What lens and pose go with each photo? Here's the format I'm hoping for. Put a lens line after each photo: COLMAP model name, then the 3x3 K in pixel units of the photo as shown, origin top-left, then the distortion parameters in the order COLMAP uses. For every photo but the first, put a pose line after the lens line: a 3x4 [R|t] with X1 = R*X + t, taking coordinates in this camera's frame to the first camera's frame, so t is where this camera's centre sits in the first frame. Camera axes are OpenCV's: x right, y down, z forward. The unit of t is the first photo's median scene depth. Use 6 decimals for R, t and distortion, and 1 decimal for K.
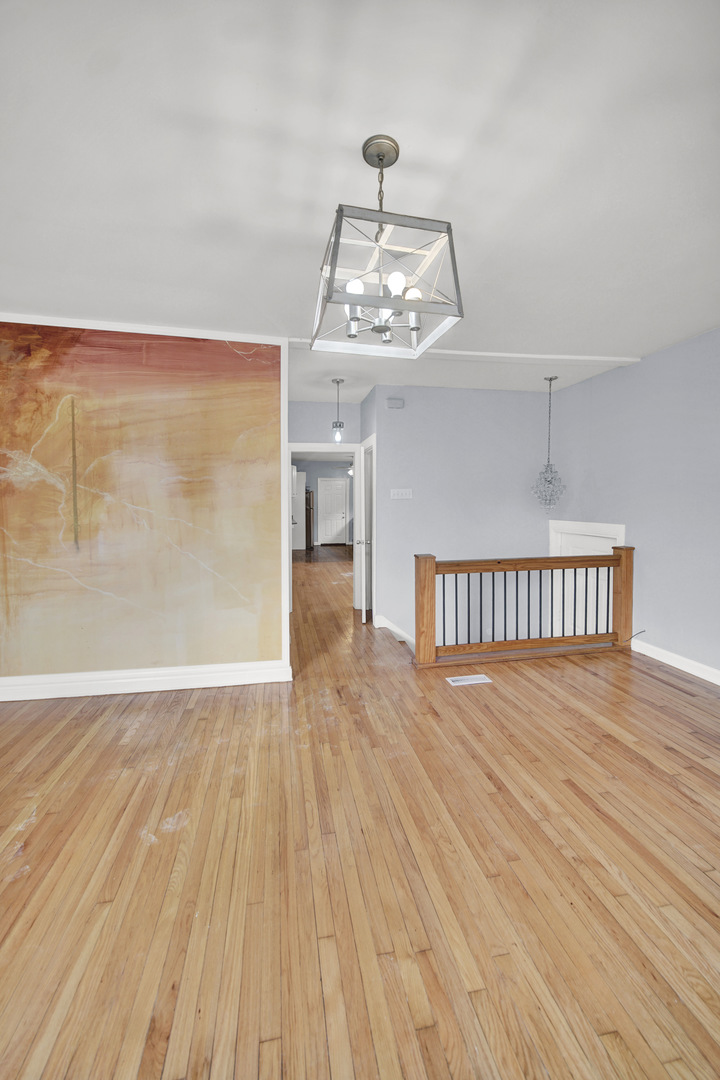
lens RADIAL K [[434.6, 0, 362.2], [0, 434.6, 516.1], [0, 0, 1]] dist [-0.005781, -0.000191]
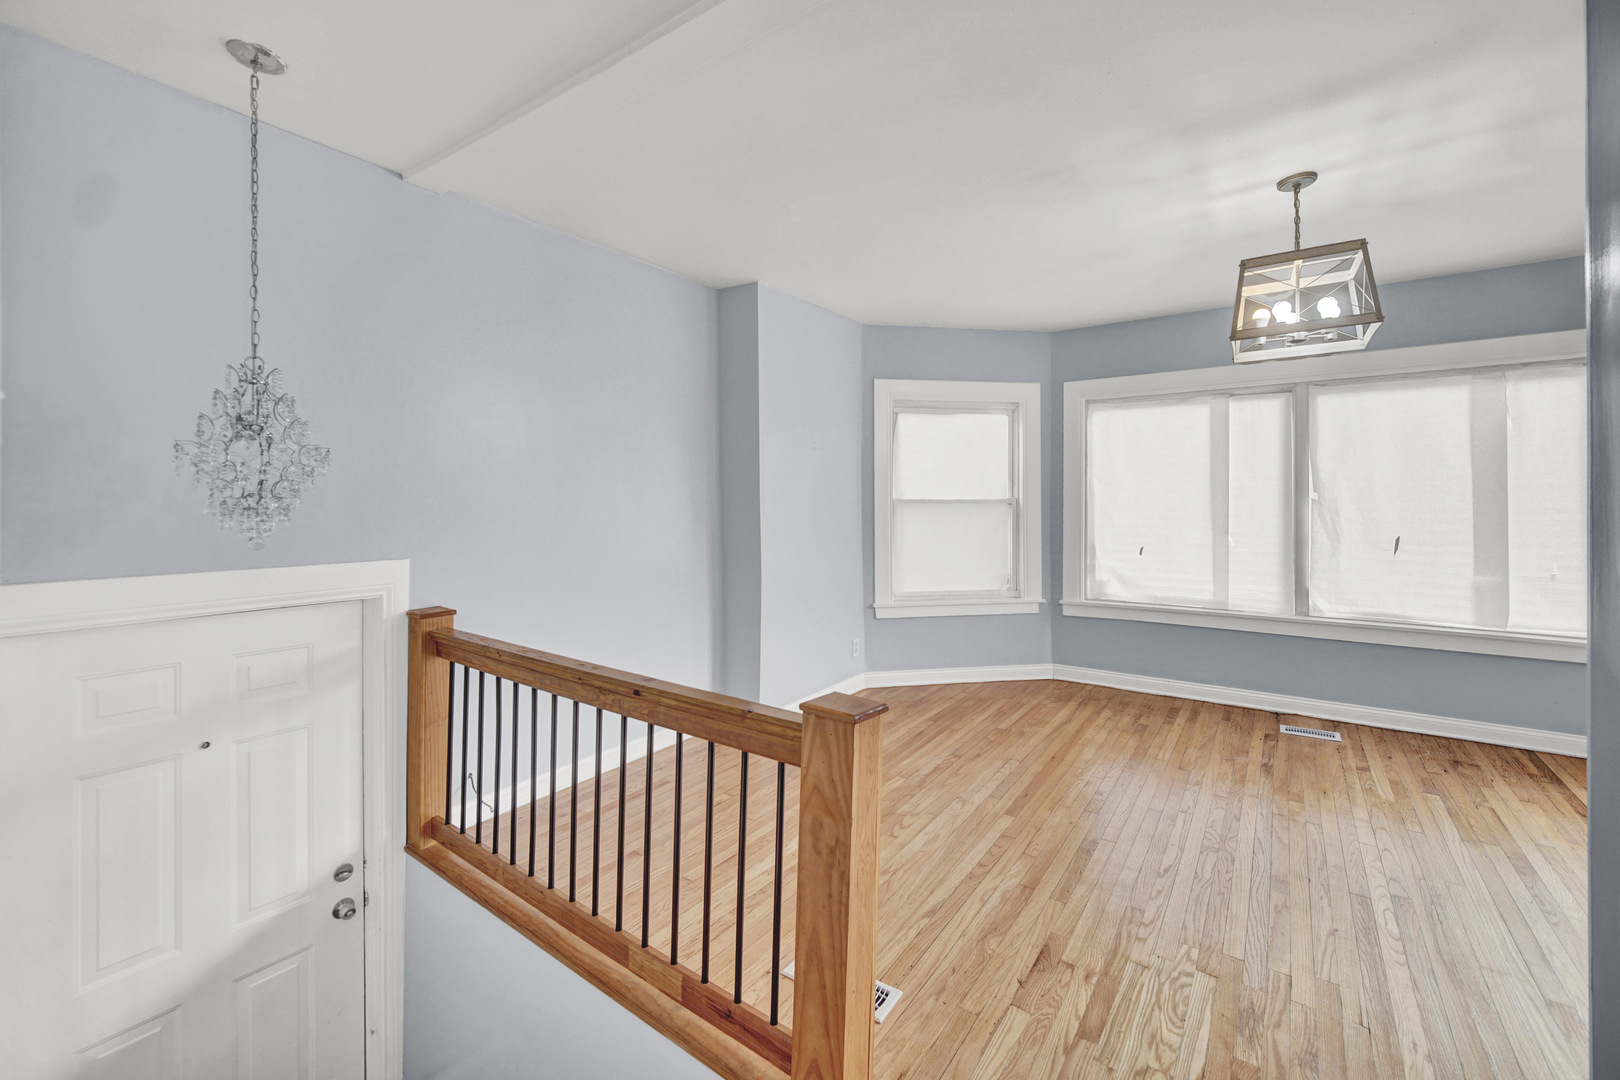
lens RADIAL K [[651.8, 0, 816.0], [0, 651.8, 495.8], [0, 0, 1]] dist [-0.005781, -0.000191]
pose [[-0.682429, 0.010900, 0.730871, -0.203606], [0.030156, 0.999457, 0.013252, -0.061723], [-0.730330, 0.031083, -0.682387, 1.868086]]
